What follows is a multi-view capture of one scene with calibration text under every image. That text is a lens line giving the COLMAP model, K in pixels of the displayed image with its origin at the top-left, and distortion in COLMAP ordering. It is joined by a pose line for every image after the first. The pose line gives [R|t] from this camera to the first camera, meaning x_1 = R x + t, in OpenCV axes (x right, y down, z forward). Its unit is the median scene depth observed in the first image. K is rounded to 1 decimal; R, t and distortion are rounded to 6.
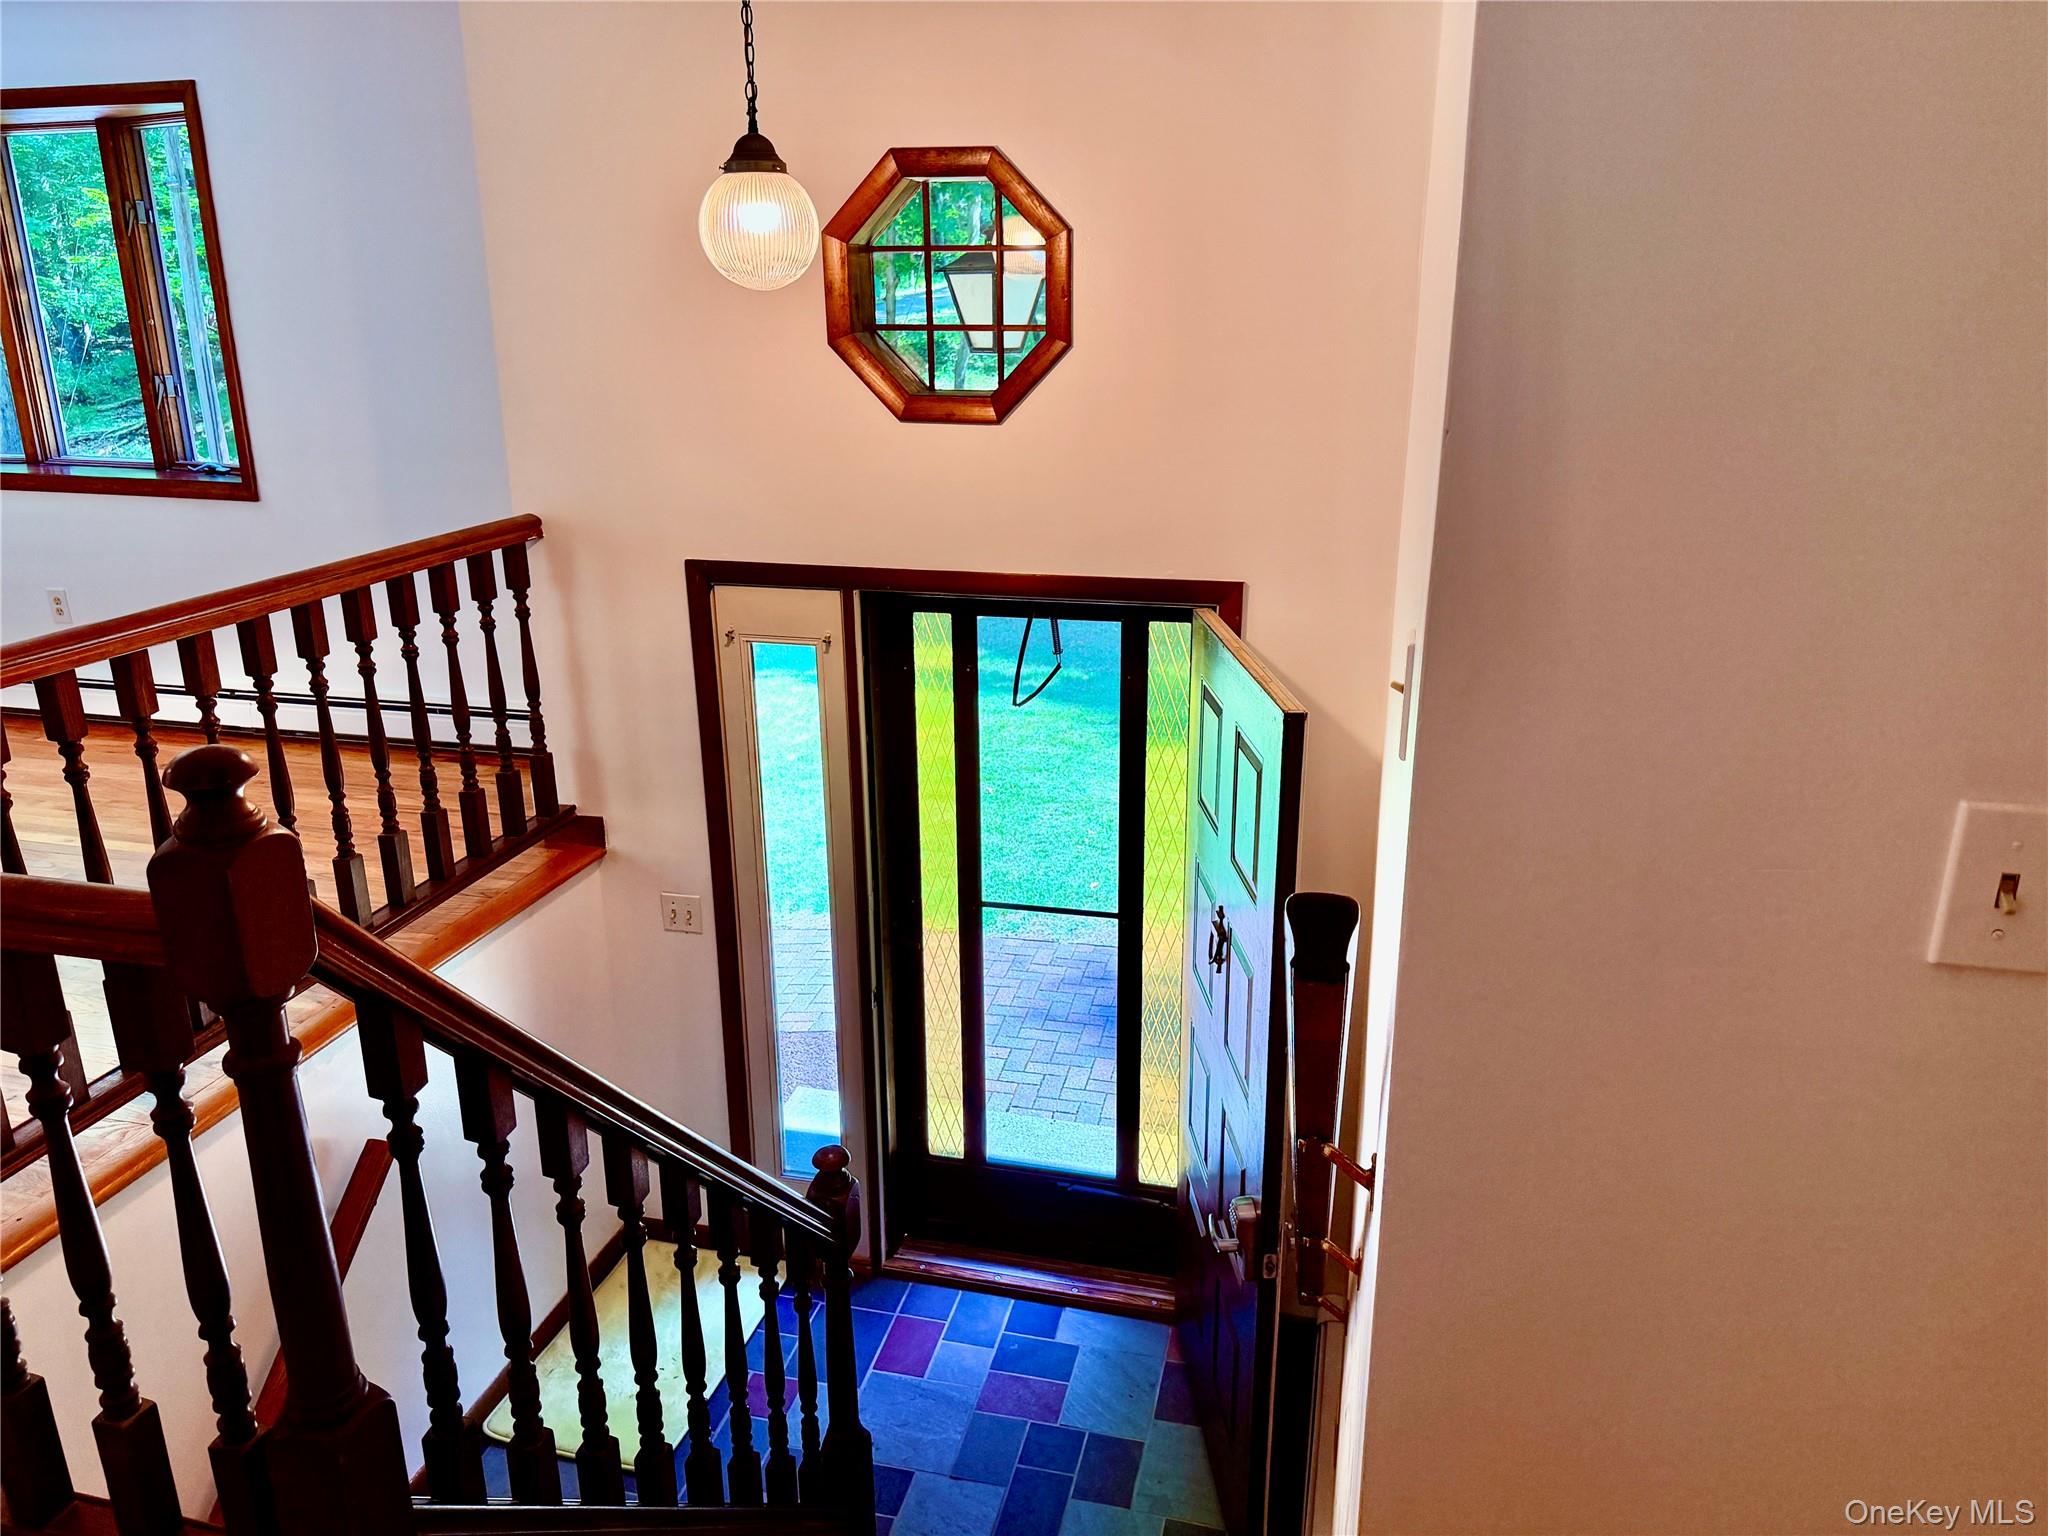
lens RADIAL K [[1443.1, 0, 1030.7], [0, 1443.1, 776.4], [0, 0, 1]] dist [0.045581, -0.058020]
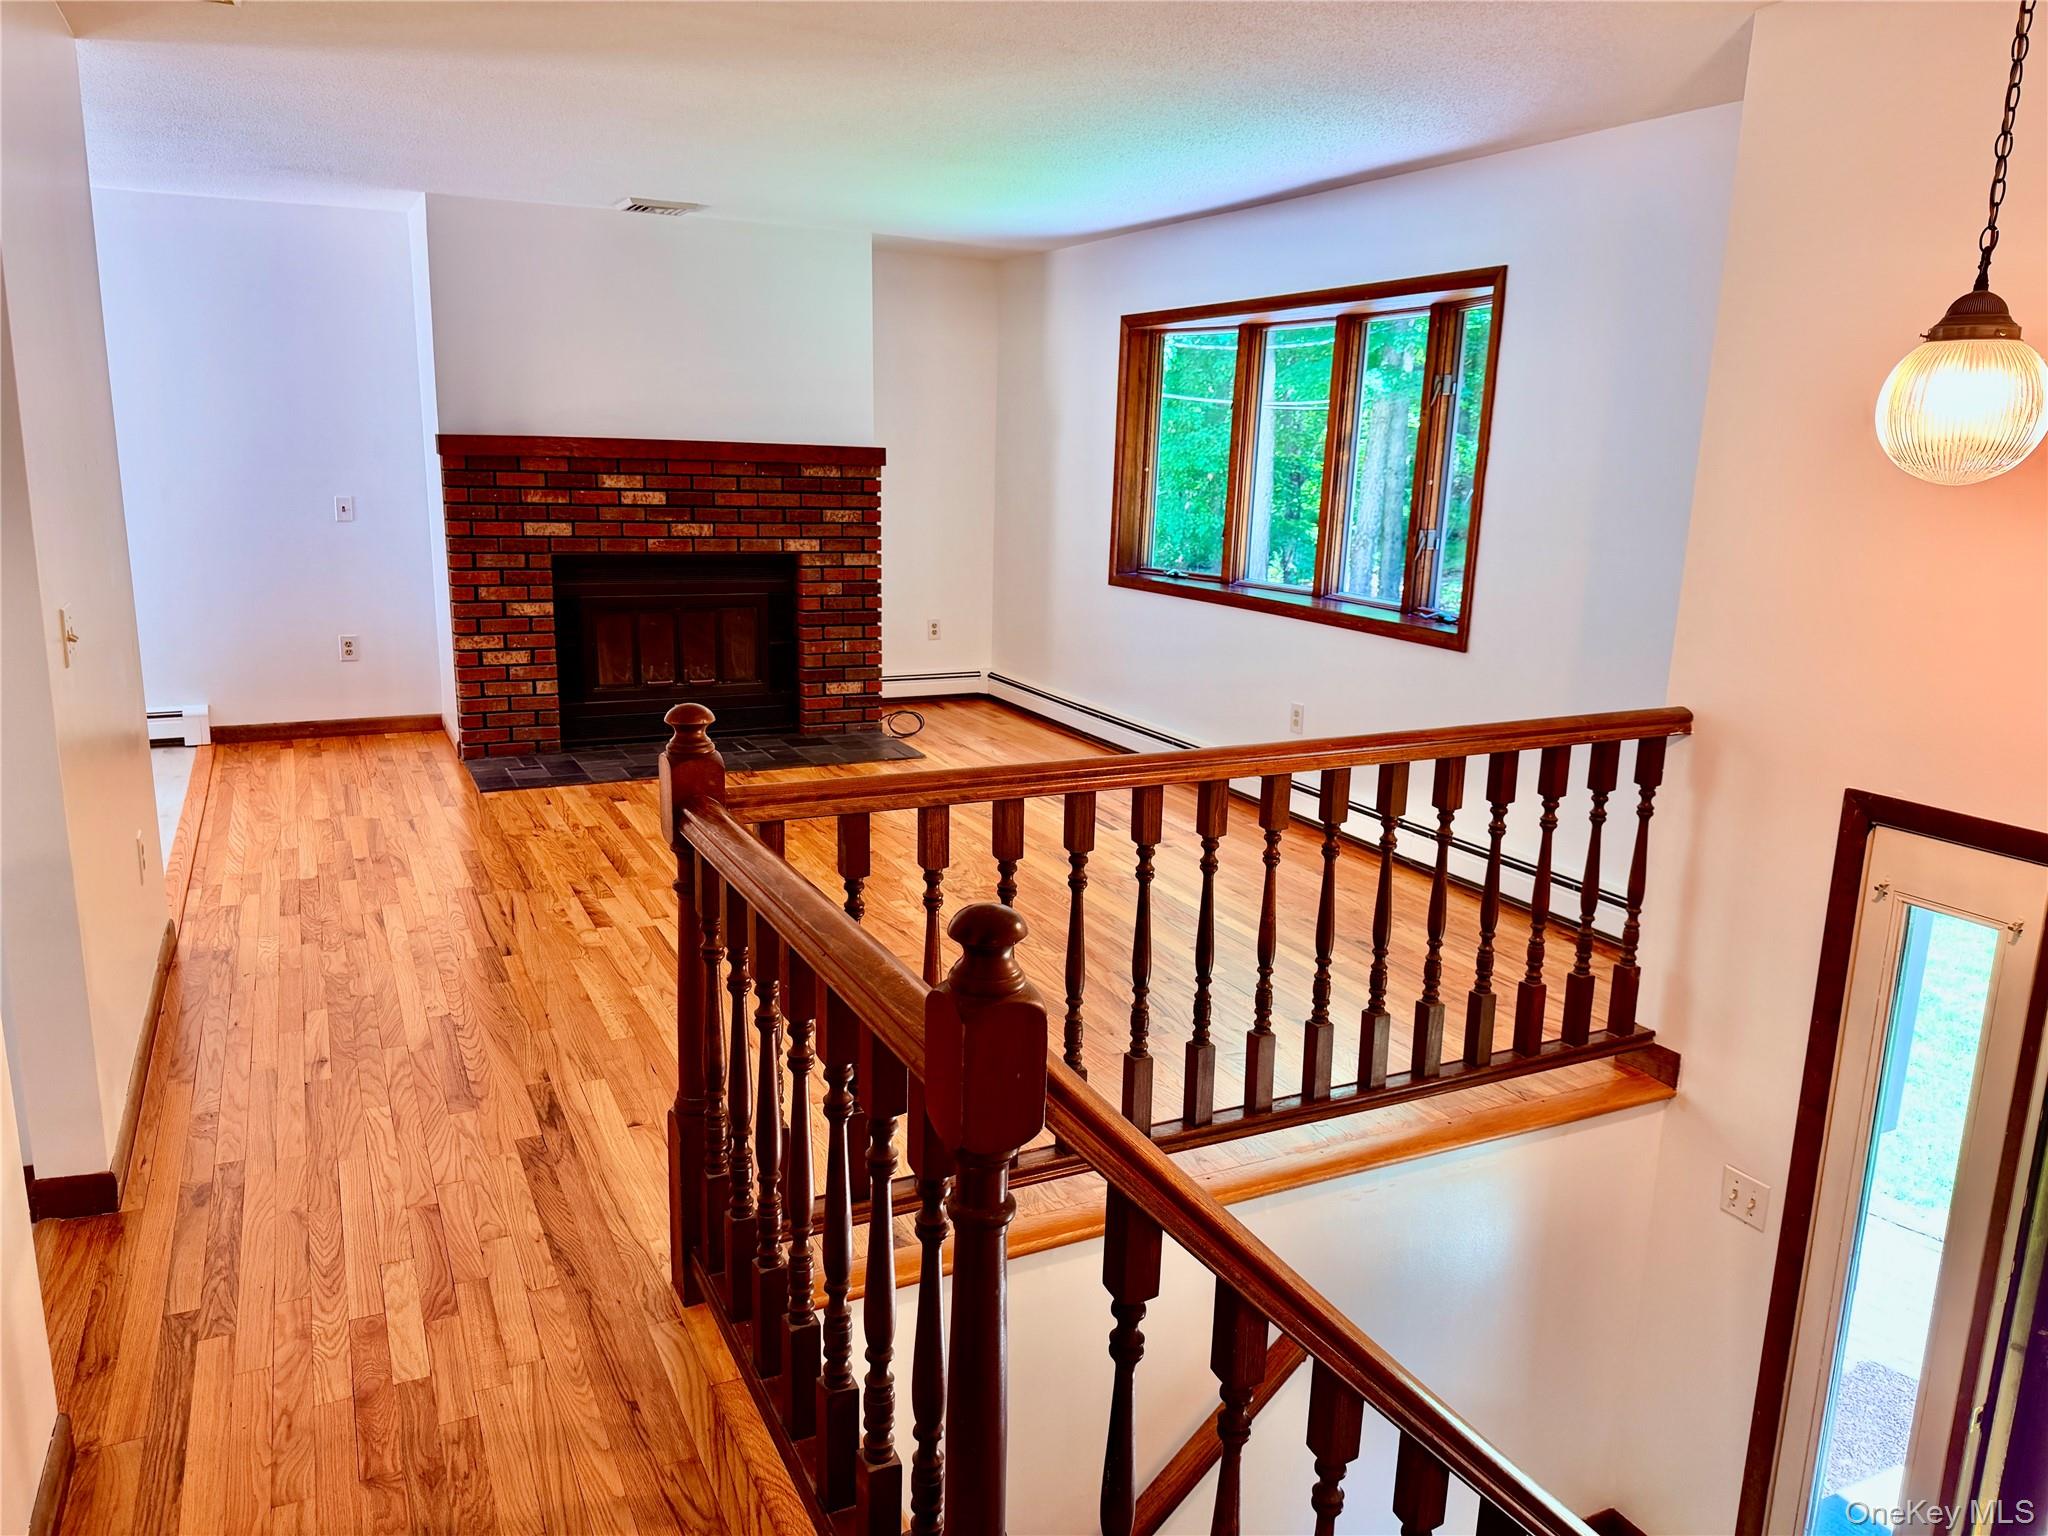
lens RADIAL K [[1443.1, 0, 1021.1], [0, 1443.1, 775.9], [0, 0, 1]] dist [0.045581, -0.058020]
pose [[0.635758, 0.189143, -0.748356, 0.068337], [-0.260656, 0.965169, 0.022504, -0.045400], [0.726547, 0.180757, 0.662915, 0.094946]]
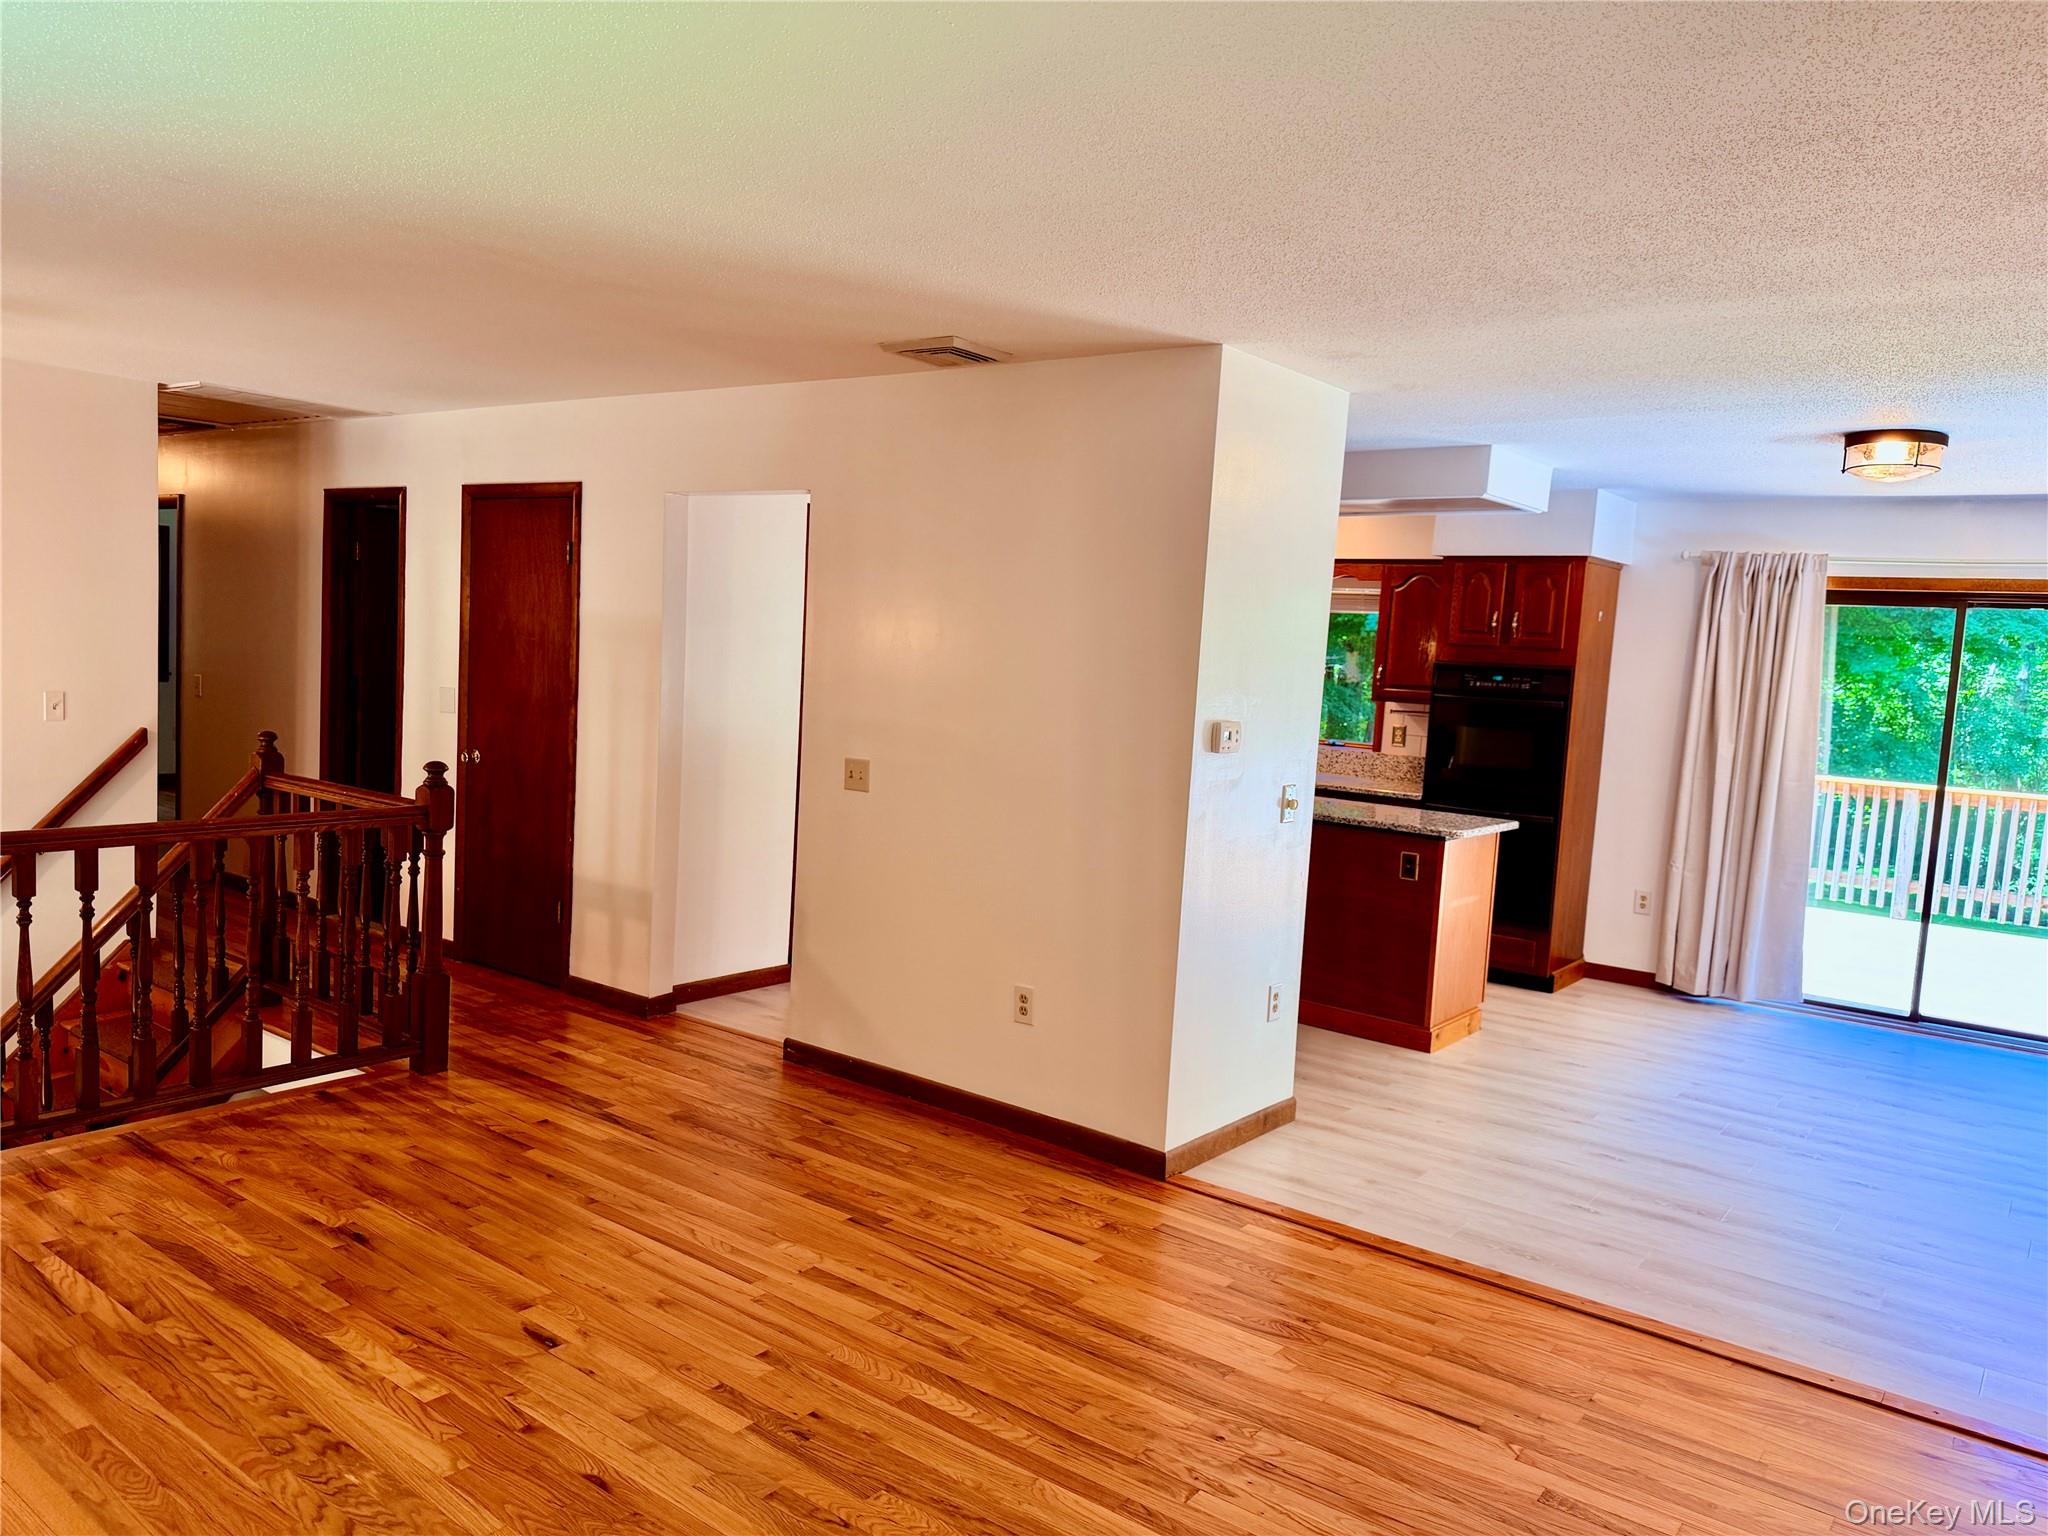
lens RADIAL K [[1443.1, 0, 1007.0], [0, 1443.1, 764.0], [0, 0, 1]] dist [0.045581, -0.058020]
pose [[-0.908535, -0.085389, 0.408991, -1.193707], [0.074468, 0.930125, 0.359614, -0.372238], [-0.411120, 0.357178, -0.838692, 1.053268]]
